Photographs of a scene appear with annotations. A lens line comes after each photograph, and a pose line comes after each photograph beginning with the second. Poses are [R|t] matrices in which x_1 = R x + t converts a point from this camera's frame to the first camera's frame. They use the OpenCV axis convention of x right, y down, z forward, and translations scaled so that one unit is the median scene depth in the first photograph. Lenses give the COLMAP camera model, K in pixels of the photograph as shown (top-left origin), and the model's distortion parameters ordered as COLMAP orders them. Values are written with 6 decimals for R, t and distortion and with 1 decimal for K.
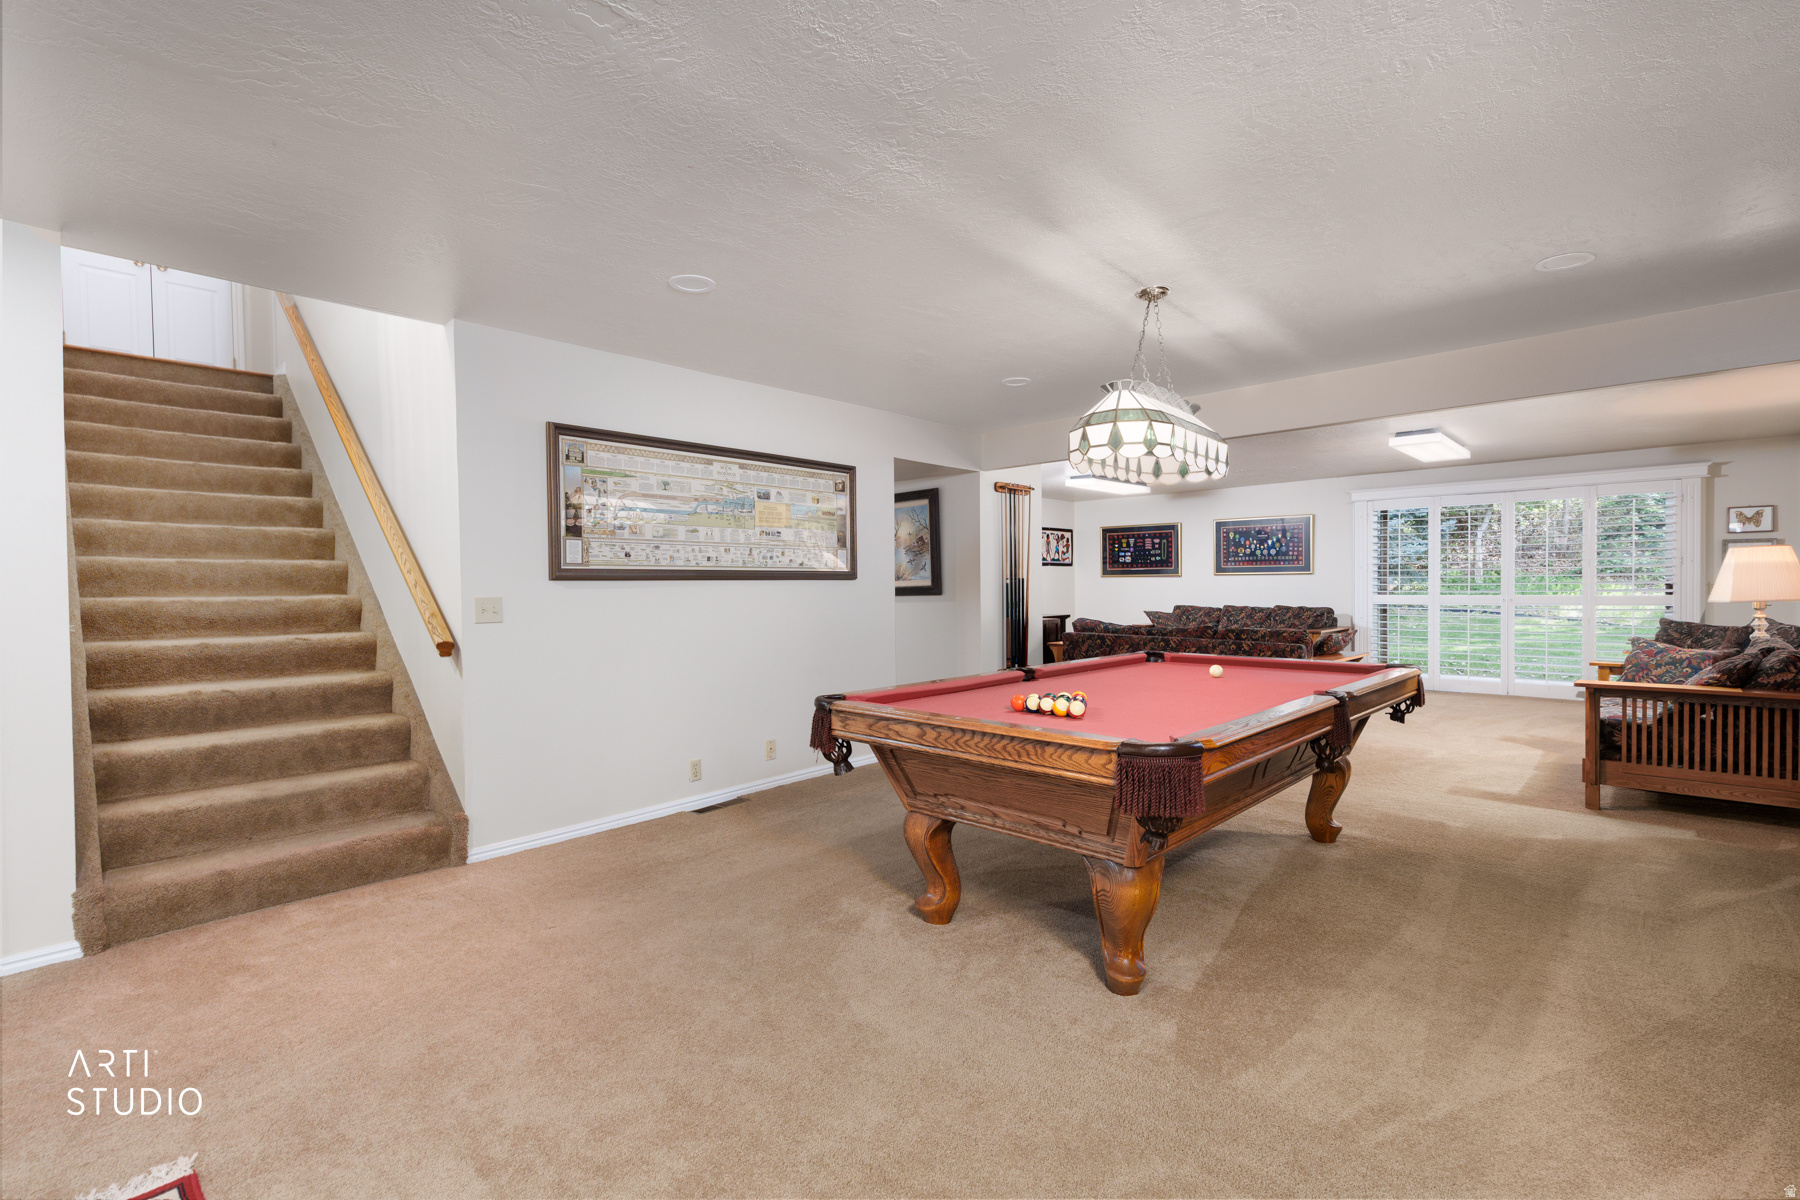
lens RADIAL K [[806.4, 0, 899.4], [0, 806.4, 597.3], [0, 0, 1]] dist [0.010757, -0.003295]
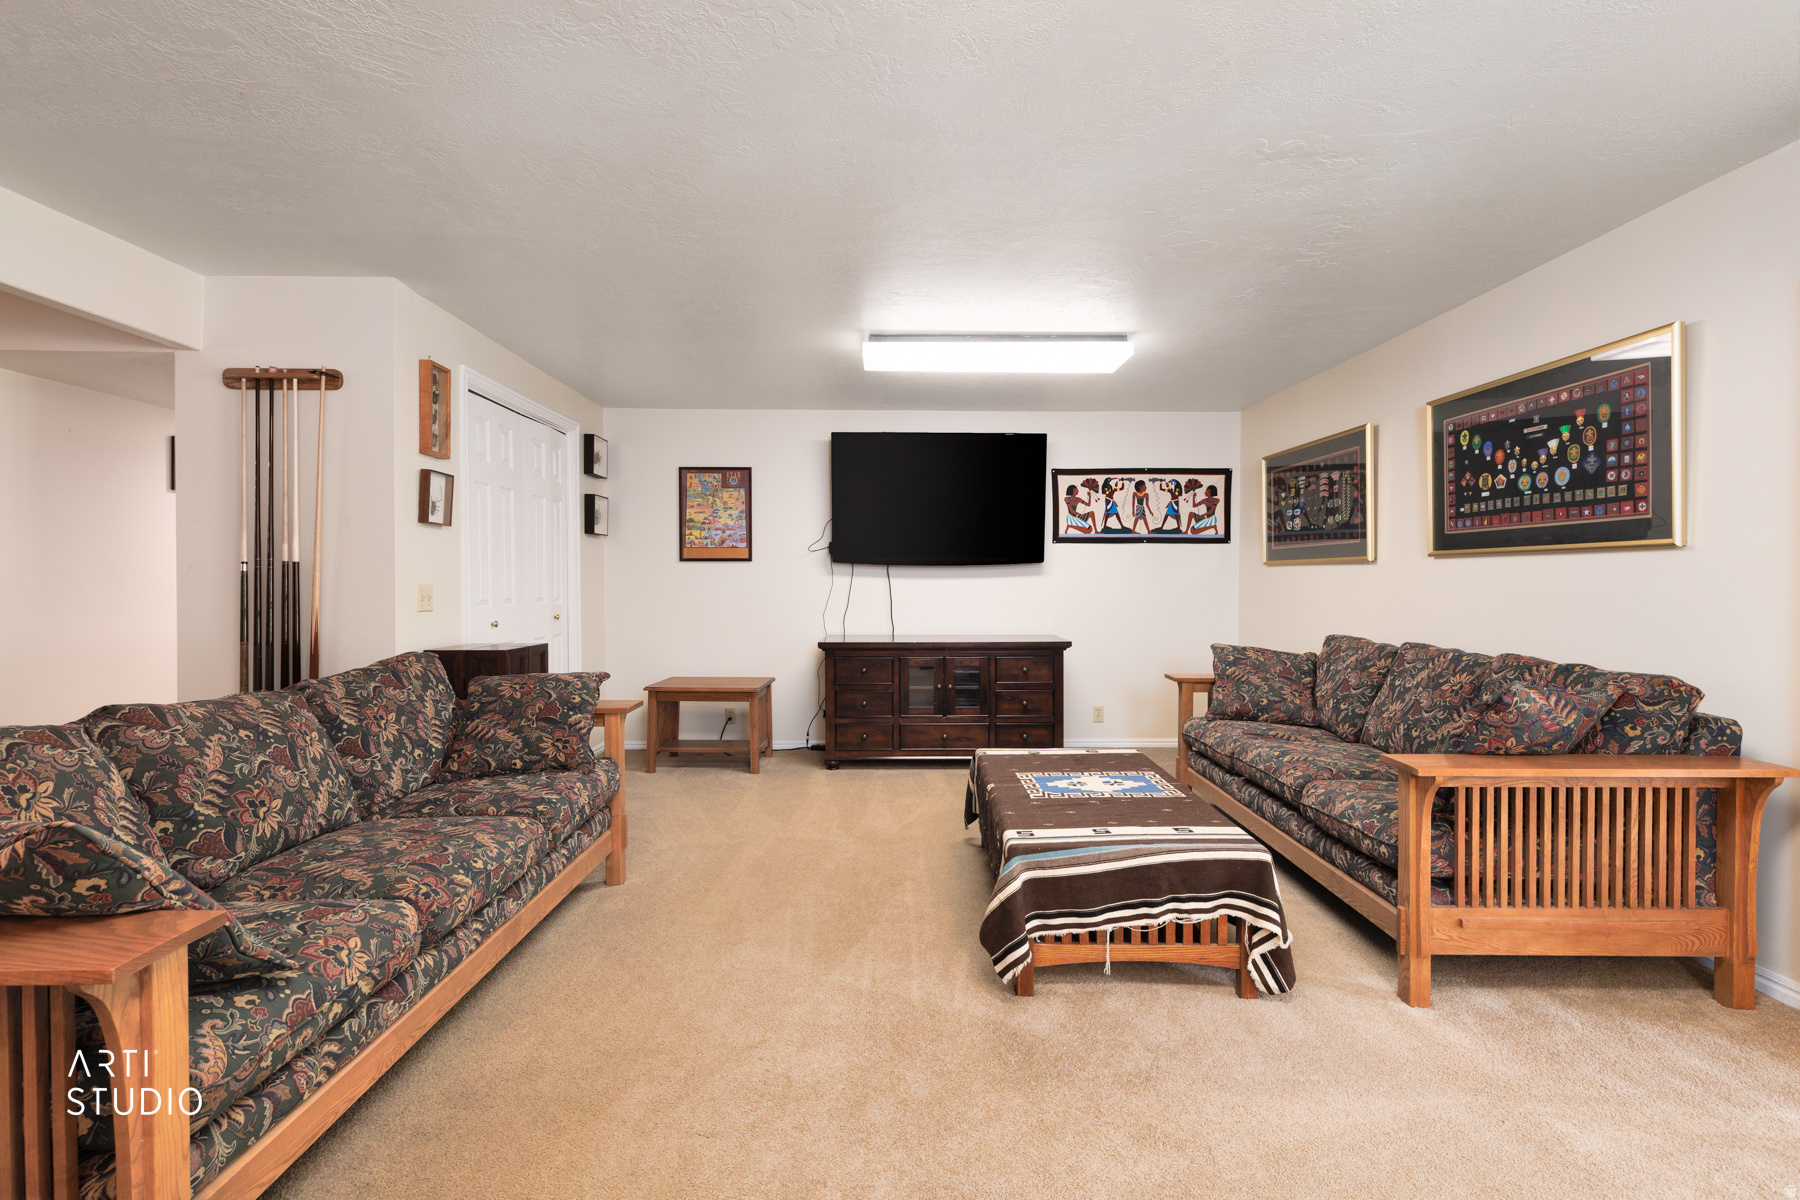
lens RADIAL K [[806.4, 0, 901.6], [0, 806.4, 593.1], [0, 0, 1]] dist [0.010757, -0.003295]
pose [[0.706310, 0.020171, -0.707616, 0.484776], [-0.019393, 0.999770, 0.009143, -0.010406], [0.707637, 0.007265, 0.706538, 0.589538]]
